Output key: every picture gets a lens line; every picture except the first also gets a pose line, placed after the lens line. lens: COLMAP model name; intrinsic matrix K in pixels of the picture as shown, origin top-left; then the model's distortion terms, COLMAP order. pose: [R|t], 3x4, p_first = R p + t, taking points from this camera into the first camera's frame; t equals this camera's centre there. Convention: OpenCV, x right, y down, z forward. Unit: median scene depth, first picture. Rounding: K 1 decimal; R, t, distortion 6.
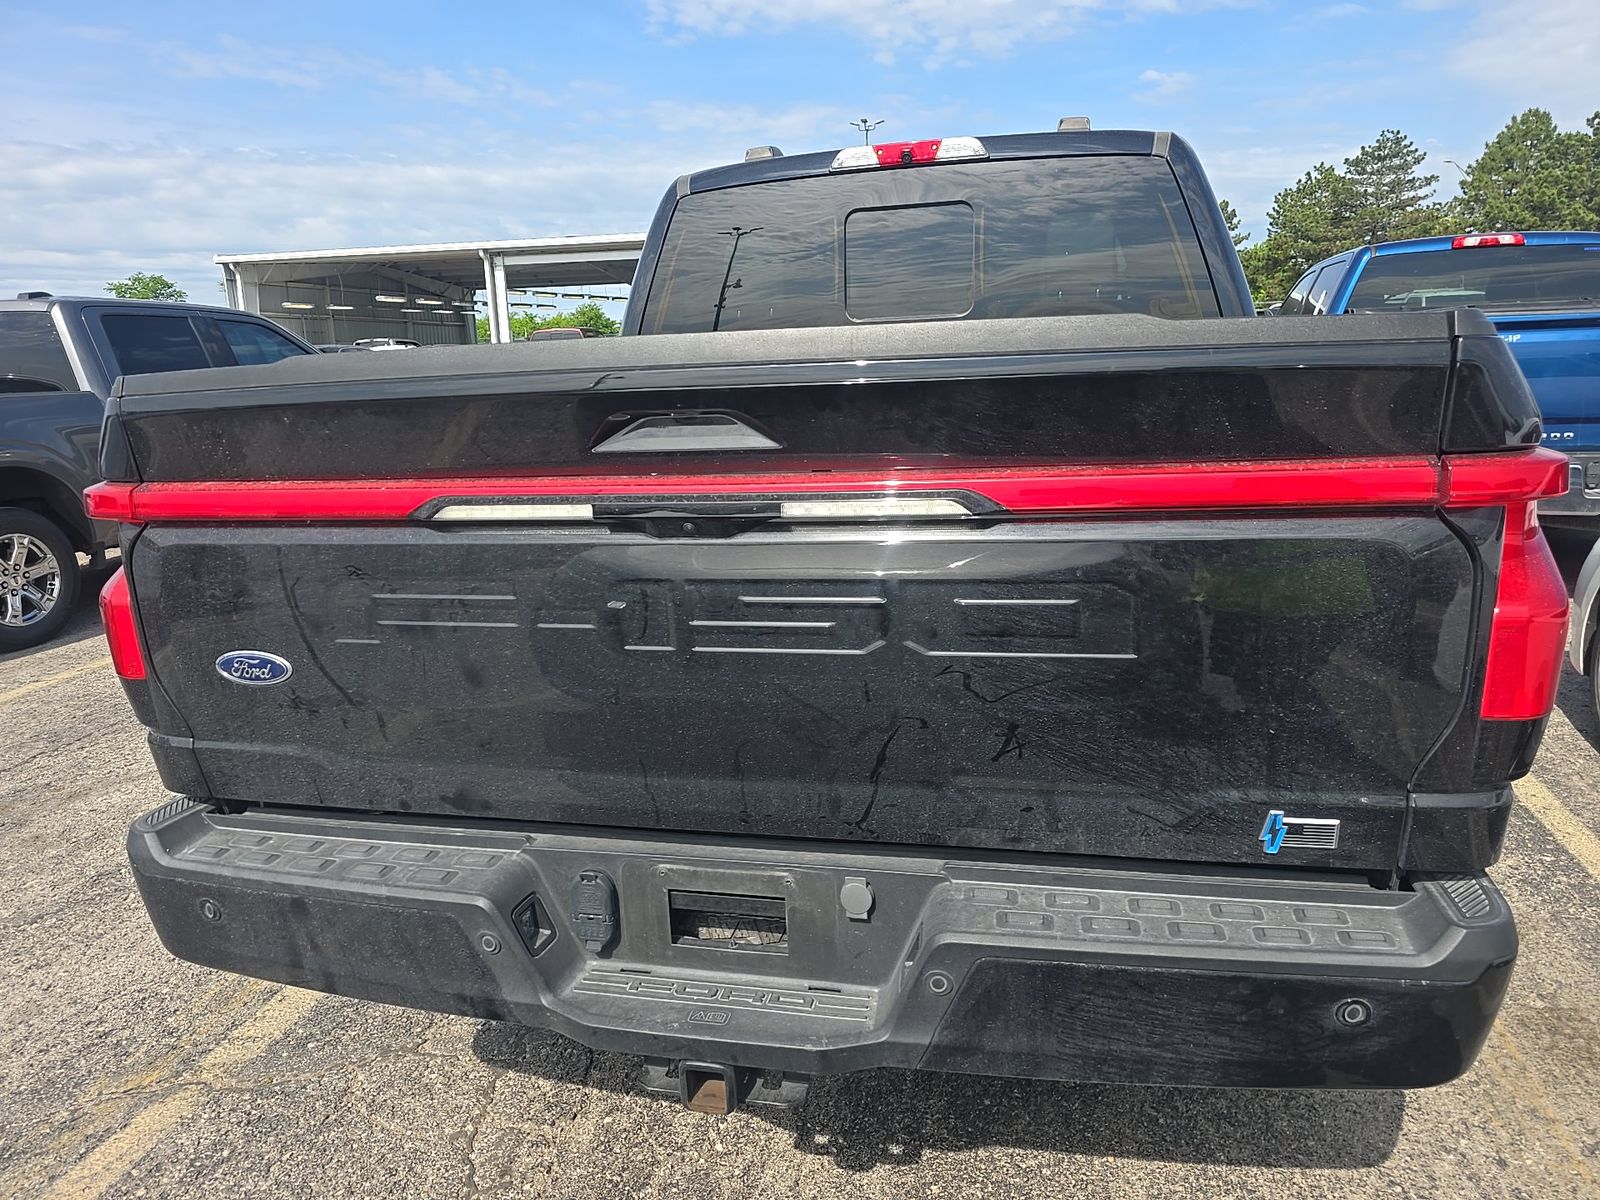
lens RADIAL K [[1083.7, 0, 809.8], [0, 1083.7, 599.0], [0, 0, 1]] dist [0.033278, -0.021298]
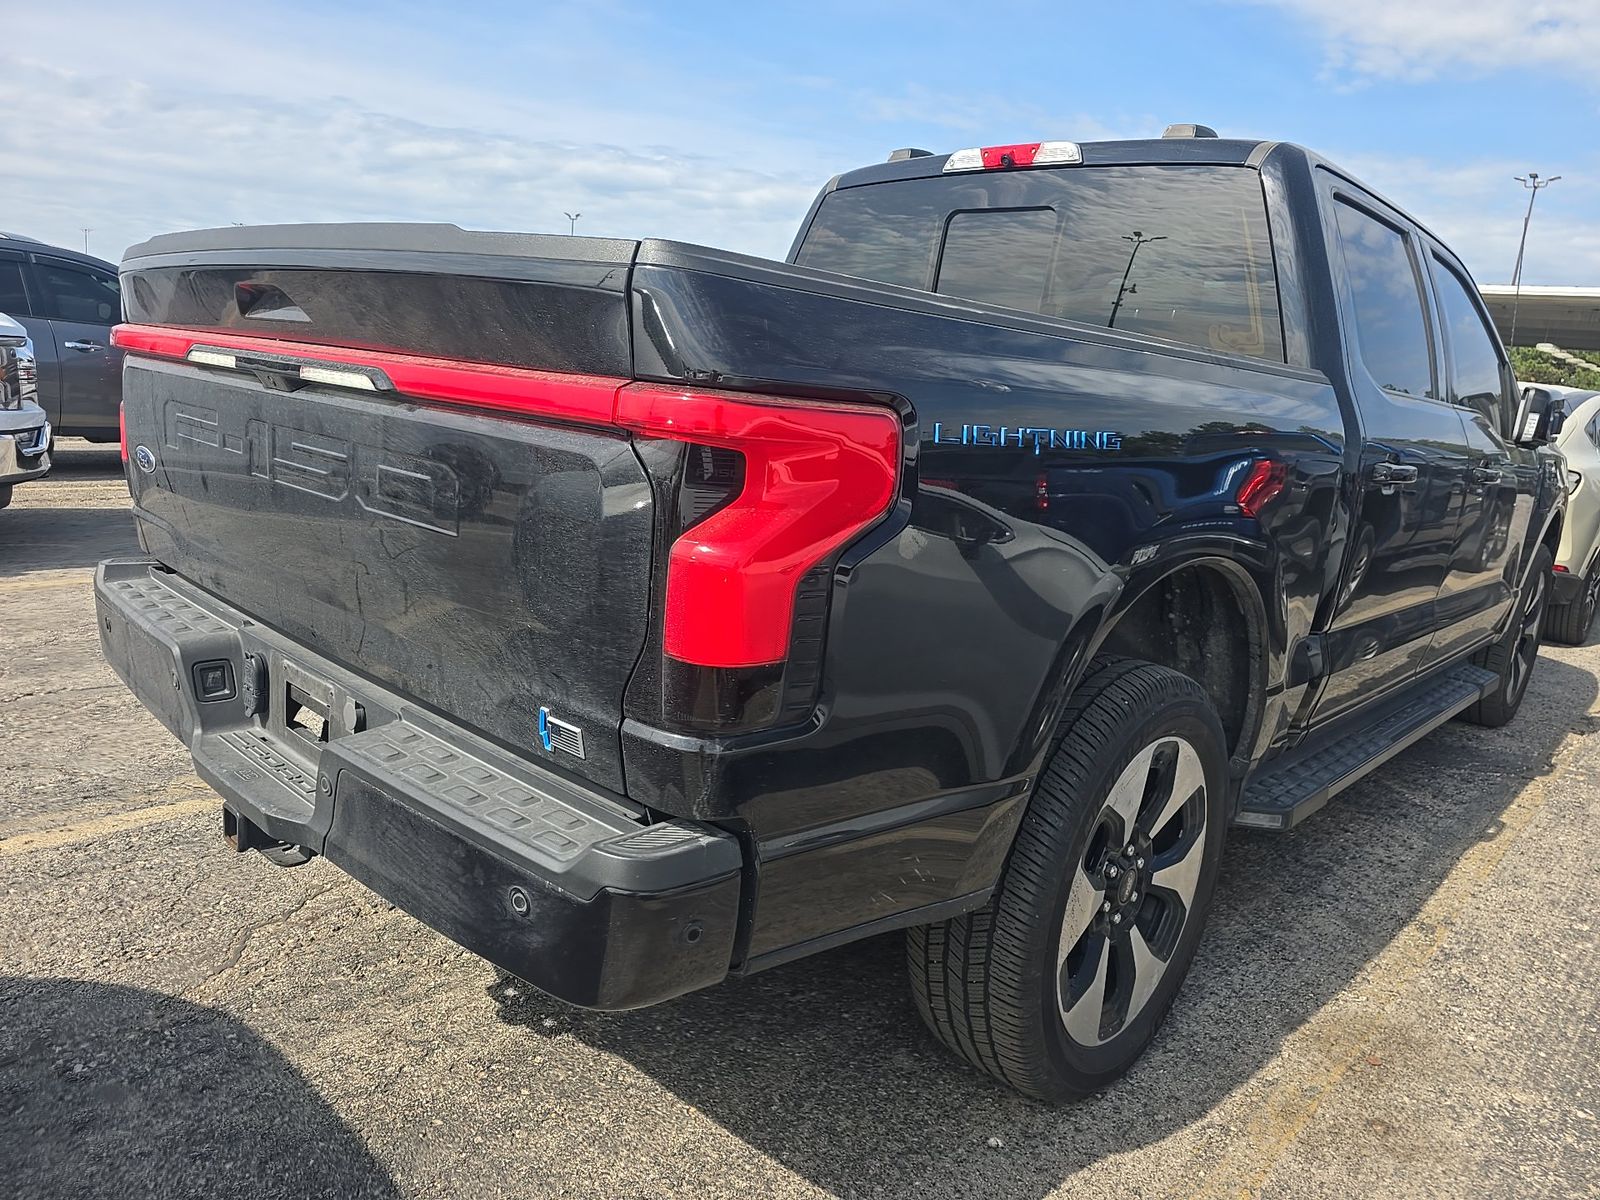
lens RADIAL K [[1083.7, 0, 800.6], [0, 1083.7, 598.8], [0, 0, 1]] dist [0.033278, -0.021298]
pose [[0.862457, 0.220188, -0.455725, 0.714487], [-0.235639, 0.971557, 0.023473, 0.004557], [0.447932, 0.087142, 0.889811, 0.102488]]
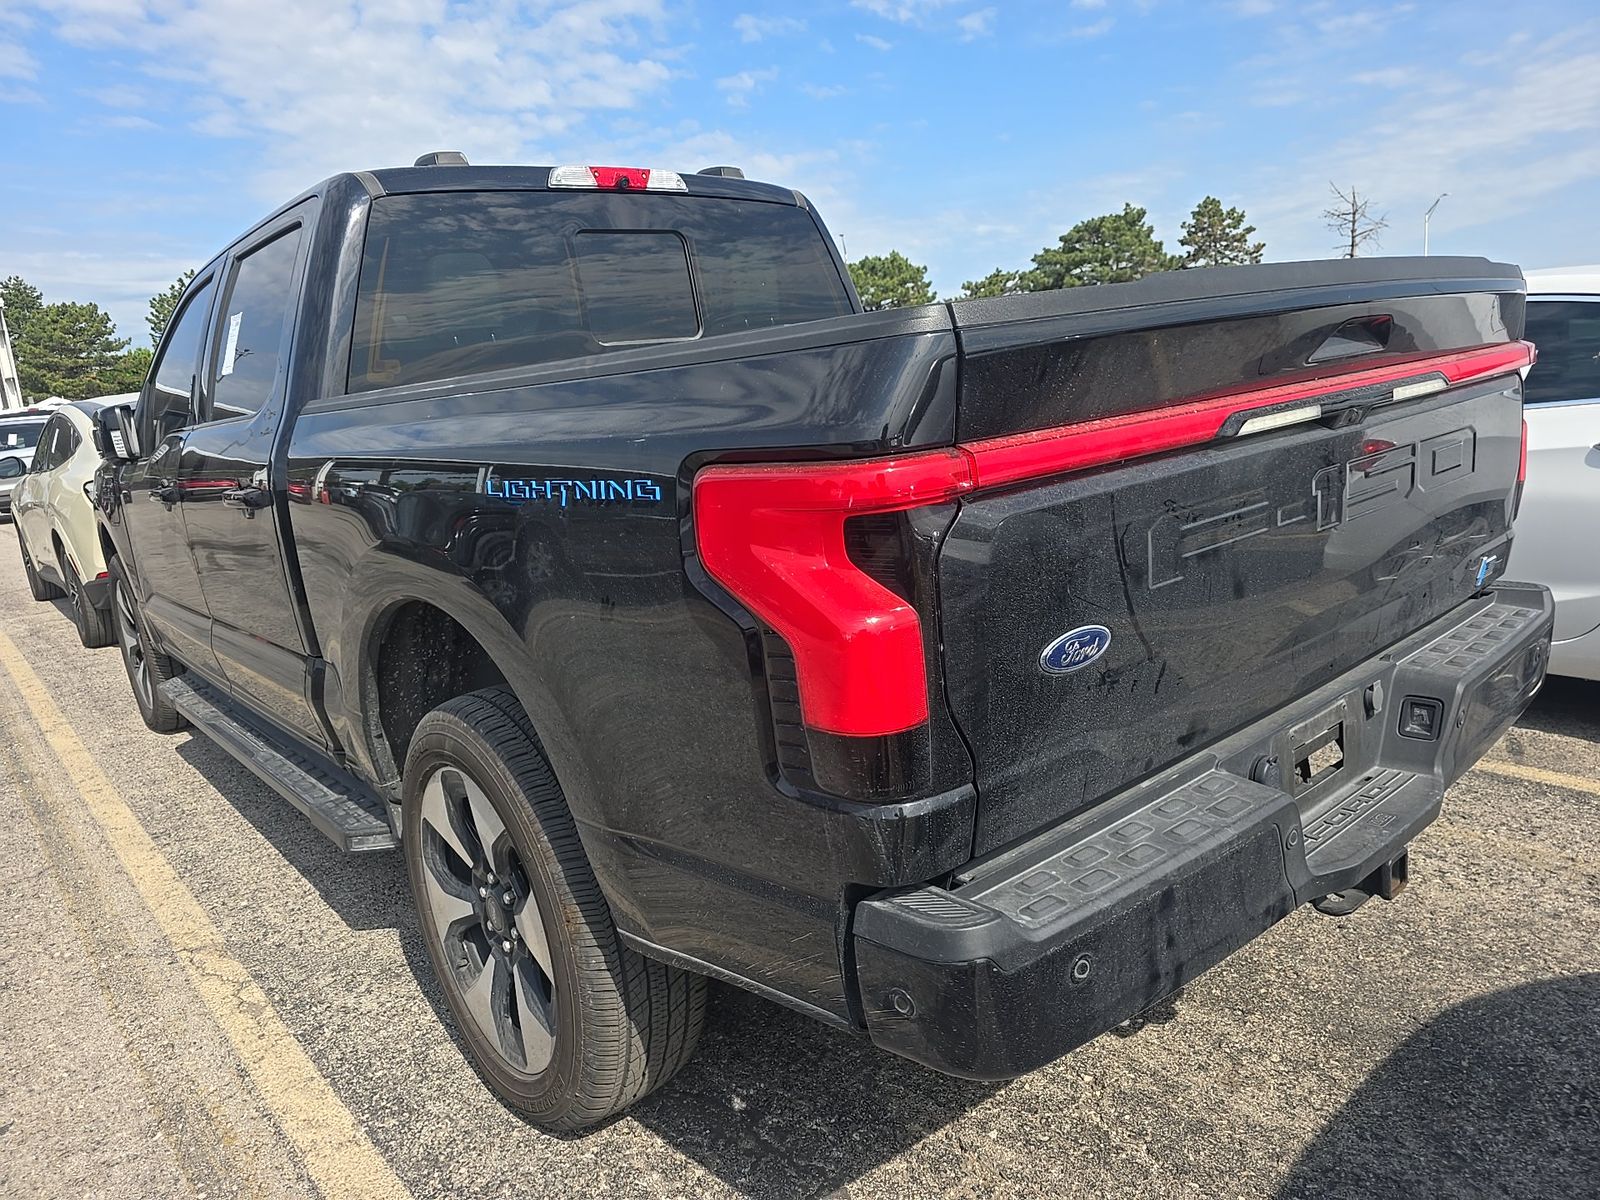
lens RADIAL K [[1083.7, 0, 807.9], [0, 1083.7, 600.7], [0, 0, 1]] dist [0.033278, -0.021298]
pose [[0.592024, -0.182664, 0.784947, -1.010091], [0.254001, 0.966628, 0.033370, -0.042380], [-0.764847, 0.179622, 0.618664, 0.496227]]
